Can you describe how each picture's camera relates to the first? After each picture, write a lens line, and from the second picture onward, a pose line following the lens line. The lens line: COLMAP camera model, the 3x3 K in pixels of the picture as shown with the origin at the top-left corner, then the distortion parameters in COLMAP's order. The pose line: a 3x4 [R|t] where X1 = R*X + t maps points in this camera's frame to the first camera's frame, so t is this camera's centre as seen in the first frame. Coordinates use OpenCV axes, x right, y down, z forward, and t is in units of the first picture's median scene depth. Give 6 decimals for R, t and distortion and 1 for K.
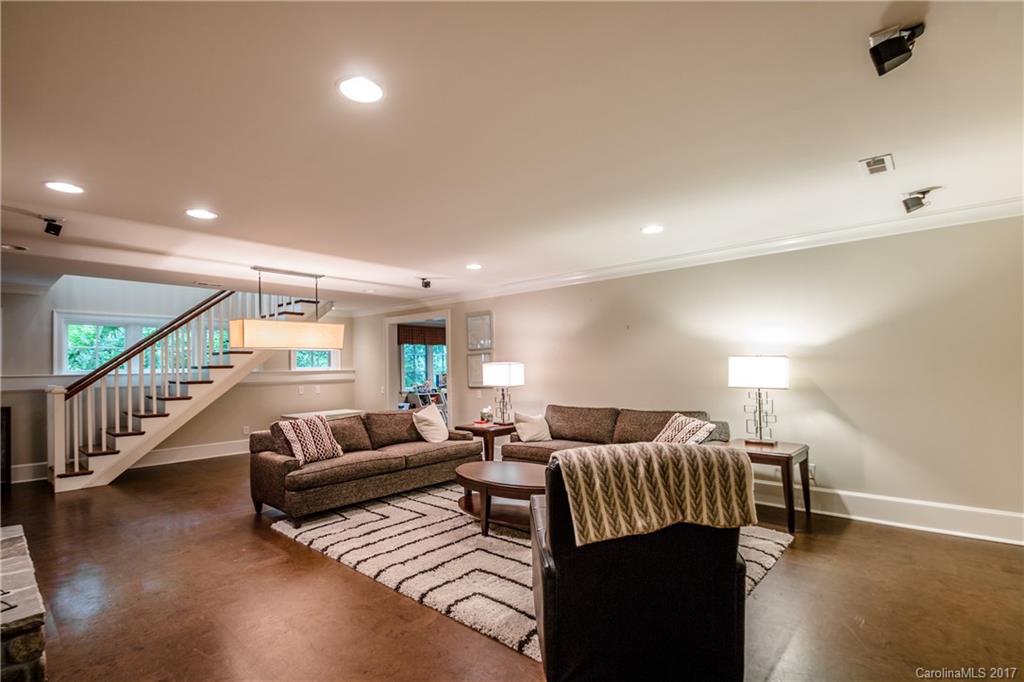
lens RADIAL K [[483.5, 0, 512.0], [0, 483.5, 359.0], [0, 0, 1]] dist [-0.002500, -0.000379]
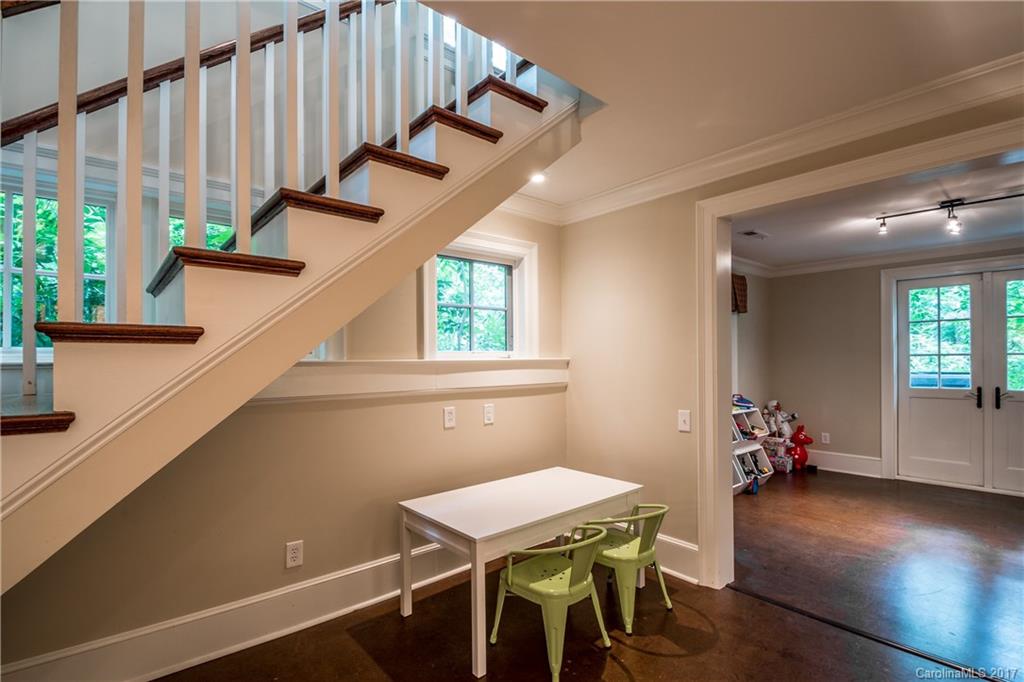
lens RADIAL K [[483.5, 0, 512.0], [0, 483.5, 359.0], [0, 0, 1]] dist [-0.002500, -0.000379]
pose [[0.990738, 0.011579, -0.135295, -0.453522], [-0.009286, 0.999803, 0.017564, 0.022609], [0.135472, -0.016145, 0.990650, 0.871571]]
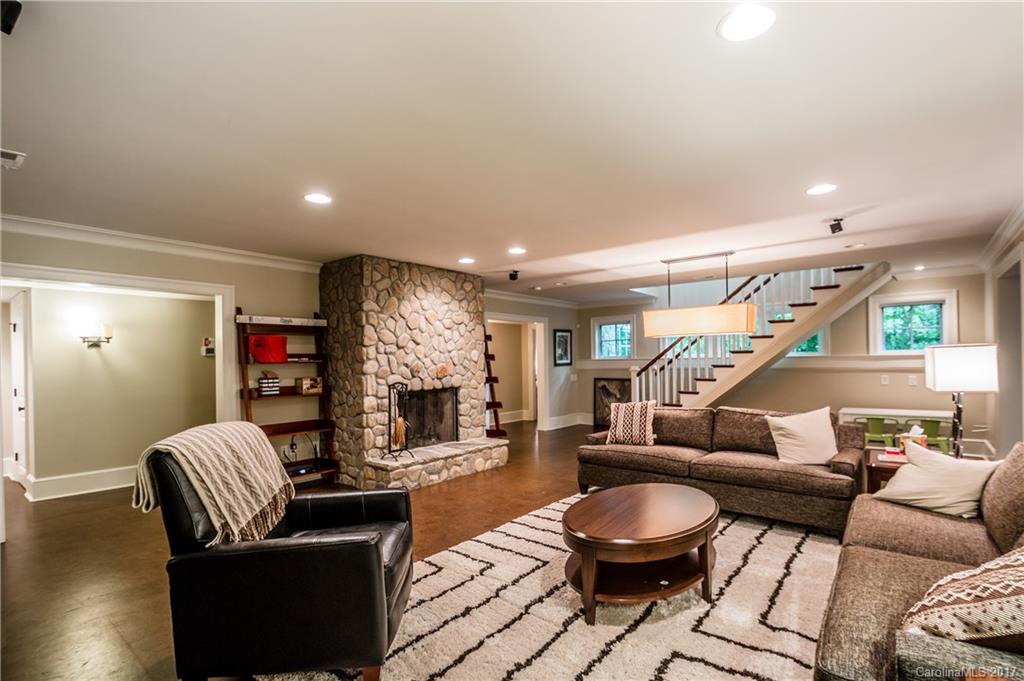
lens RADIAL K [[483.5, 0, 512.0], [0, 483.5, 358.5], [0, 0, 1]] dist [-0.002500, -0.000379]
pose [[0.039380, 0.013333, -0.999135, 0.428432], [0.030362, 0.999433, 0.014533, 0.001064], [0.998763, -0.030908, 0.038953, 0.479544]]
